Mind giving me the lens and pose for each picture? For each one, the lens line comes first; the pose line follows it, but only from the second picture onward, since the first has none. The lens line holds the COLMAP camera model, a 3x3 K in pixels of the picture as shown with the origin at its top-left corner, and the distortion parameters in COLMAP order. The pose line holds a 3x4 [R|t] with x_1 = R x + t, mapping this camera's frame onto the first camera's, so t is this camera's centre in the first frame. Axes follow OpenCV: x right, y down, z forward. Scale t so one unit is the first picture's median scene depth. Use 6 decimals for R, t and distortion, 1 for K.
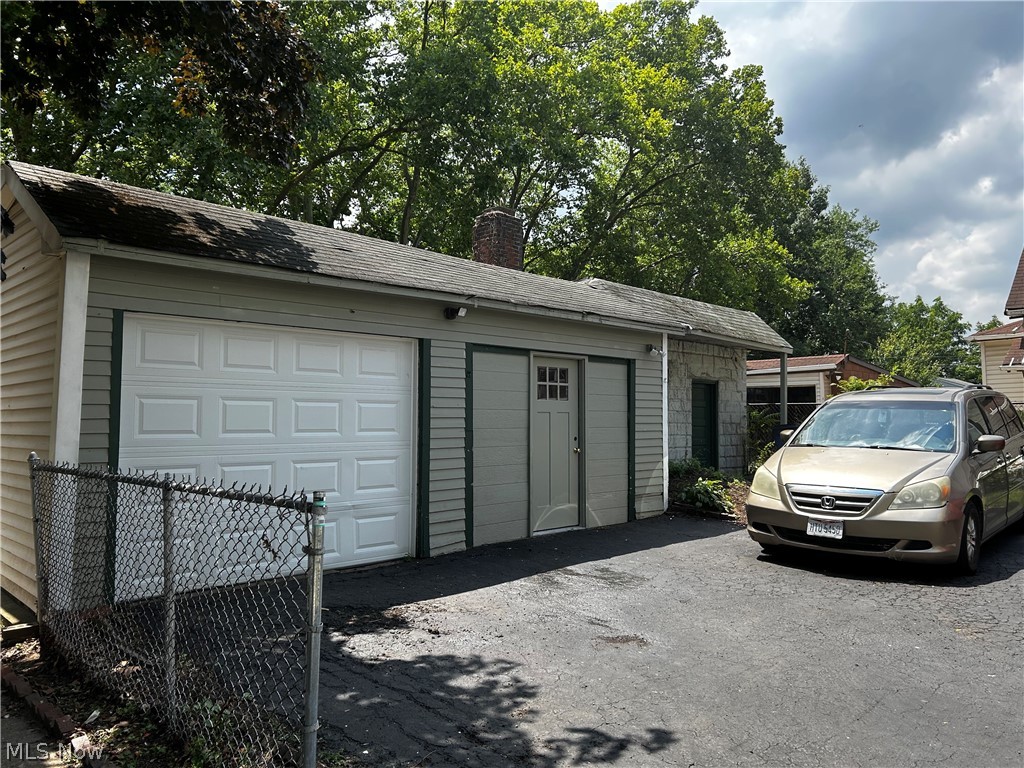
lens RADIAL K [[768.3, 0, 512.0], [0, 768.3, 384.0], [0, 0, 1]] dist [0.078785, -0.095880]
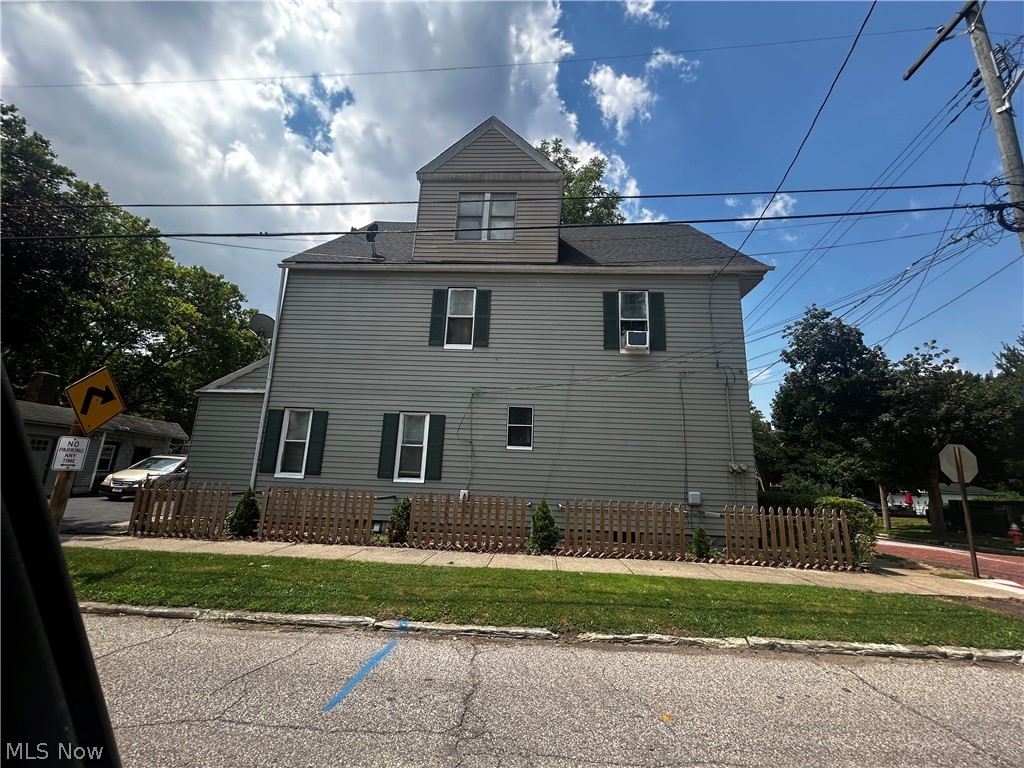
lens RADIAL K [[423.7, 0, 512.0], [0, 423.7, 384.0], [0, 0, 1]] dist [0.000289, 0.000022]
pose [[0.726595, 0.178956, 0.663351, 0.256279], [-0.071900, 0.979987, -0.185622, -0.062118], [-0.683294, 0.087177, 0.724921, -1.480861]]
